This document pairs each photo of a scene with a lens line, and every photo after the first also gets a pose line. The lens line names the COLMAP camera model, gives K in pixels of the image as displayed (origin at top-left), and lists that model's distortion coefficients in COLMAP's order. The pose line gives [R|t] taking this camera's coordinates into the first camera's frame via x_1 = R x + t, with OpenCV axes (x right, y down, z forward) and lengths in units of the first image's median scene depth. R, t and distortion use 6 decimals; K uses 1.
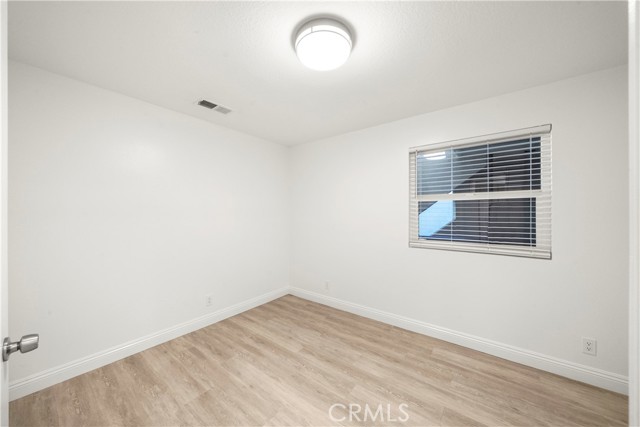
lens RADIAL K [[232.0, 0, 318.8], [0, 232.0, 214.1], [0, 0, 1]] dist [-0.001694, -0.000105]
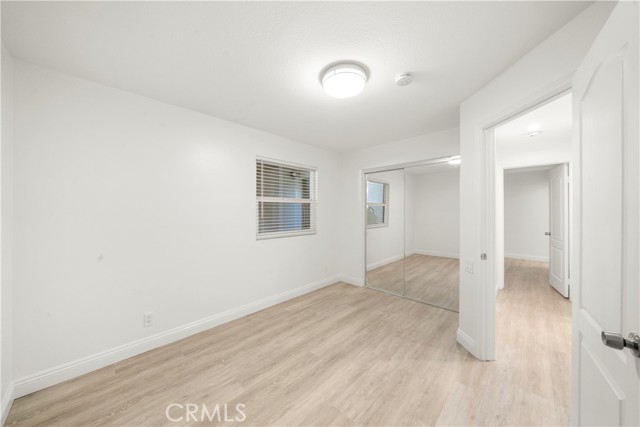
lens RADIAL K [[221.6, 0, 318.8], [0, 221.6, 211.6], [0, 0, 1]] dist [-0.008778, 0.000555]
pose [[0.102398, -0.001574, 0.994742, -0.735130], [0.005209, 0.999986, 0.001046, -0.001954], [-0.994730, 0.005074, 0.102404, 0.615057]]
